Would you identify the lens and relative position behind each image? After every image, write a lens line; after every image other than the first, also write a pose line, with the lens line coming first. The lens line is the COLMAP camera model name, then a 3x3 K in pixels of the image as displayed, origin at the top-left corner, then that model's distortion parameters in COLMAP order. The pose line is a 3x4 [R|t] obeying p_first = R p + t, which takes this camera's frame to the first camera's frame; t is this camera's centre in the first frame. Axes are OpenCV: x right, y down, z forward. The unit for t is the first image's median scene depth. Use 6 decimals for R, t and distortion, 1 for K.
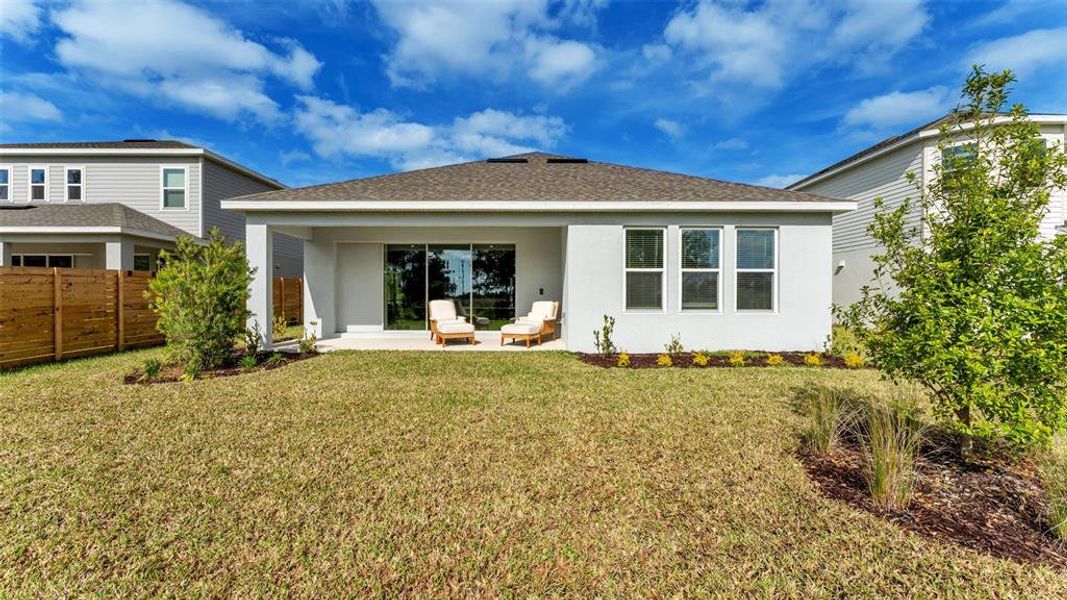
lens RADIAL K [[428.3, 0, 534.8], [0, 428.3, 300.1], [0, 0, 1]] dist [0.005816, 0.000416]
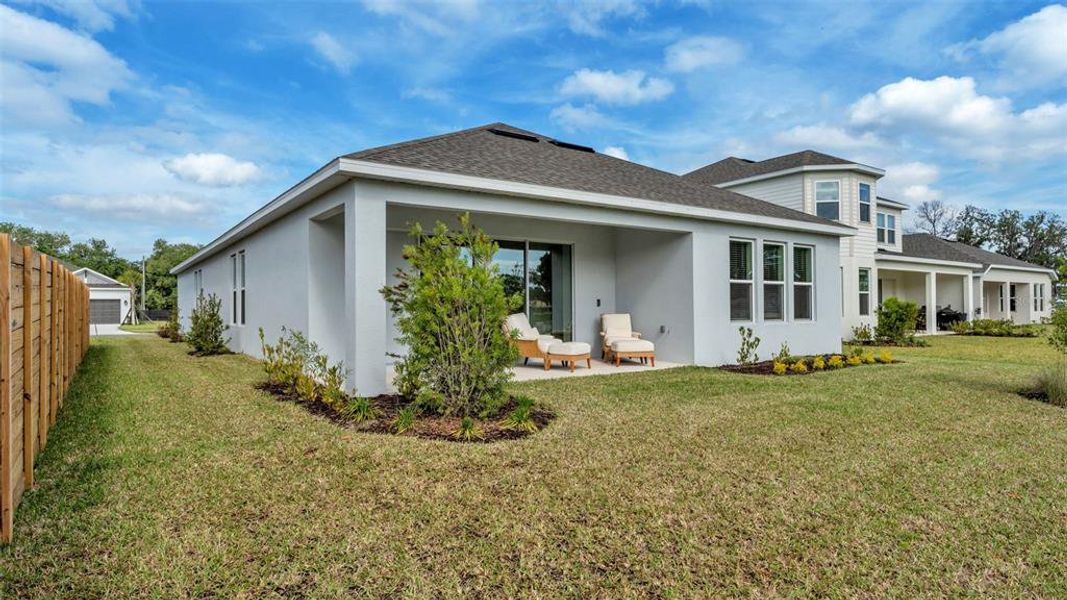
lens RADIAL K [[617.5, 0, 532.8], [0, 617.5, 301.3], [0, 0, 1]] dist [0.007314, 0.000704]
pose [[0.827445, 0.004627, 0.561528, -0.957826], [0.011373, 0.999623, -0.024996, 0.008263], [-0.561432, 0.027069, 0.827080, 0.078557]]
